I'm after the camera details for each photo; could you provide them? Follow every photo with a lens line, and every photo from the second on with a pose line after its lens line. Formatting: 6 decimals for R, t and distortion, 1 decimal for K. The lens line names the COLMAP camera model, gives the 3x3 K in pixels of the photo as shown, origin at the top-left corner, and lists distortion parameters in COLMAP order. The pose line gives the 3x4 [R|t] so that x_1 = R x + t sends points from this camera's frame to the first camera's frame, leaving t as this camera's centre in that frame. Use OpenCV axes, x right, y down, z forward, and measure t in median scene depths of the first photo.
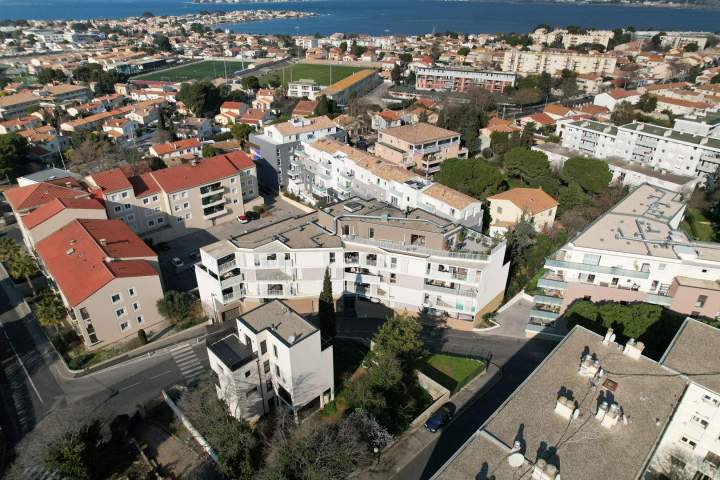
lens RADIAL K [[462.2, 0, 357.9], [0, 462.2, 243.3], [0, 0, 1]] dist [-0.091642, 0.077443]
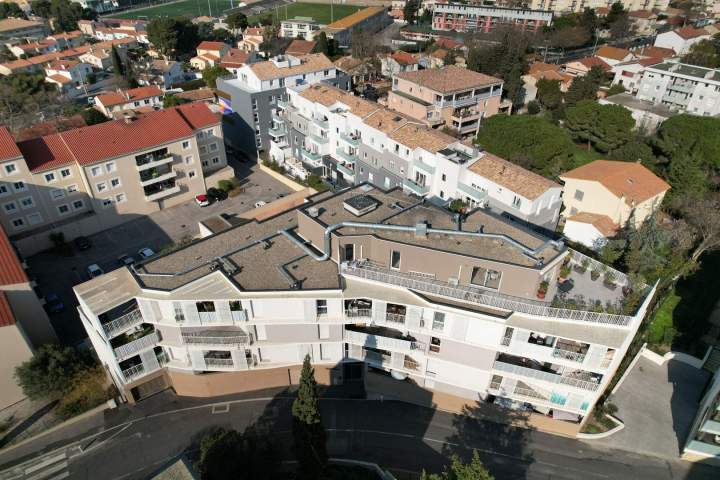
lens RADIAL K [[462.2, 0, 357.9], [0, 462.2, 243.3], [0, 0, 1]] dist [-0.091642, 0.077443]
pose [[0.999944, 0.009004, -0.005495, -0.006710], [-0.008426, 0.995204, 0.097458, -0.054100], [0.006346, -0.097406, 0.995225, 0.280080]]
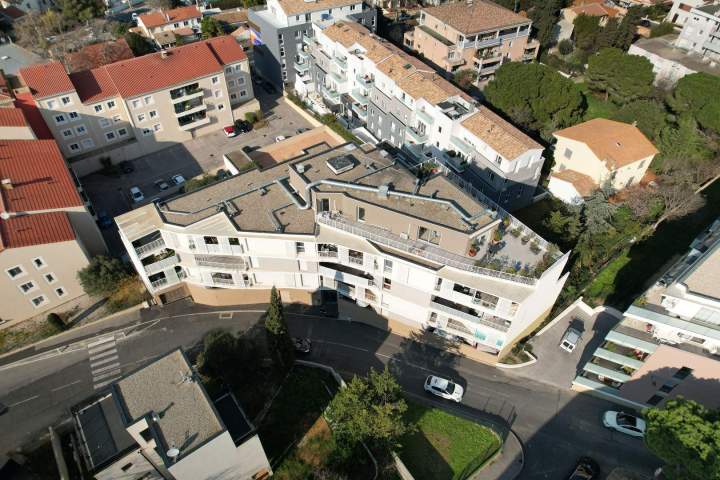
lens RADIAL K [[462.2, 0, 357.9], [0, 462.2, 243.3], [0, 0, 1]] dist [-0.091642, 0.077443]
pose [[0.991789, 0.091437, -0.089411, 0.051634], [-0.062660, 0.956910, 0.283544, -0.099164], [0.111485, -0.275613, 0.954782, 0.213539]]
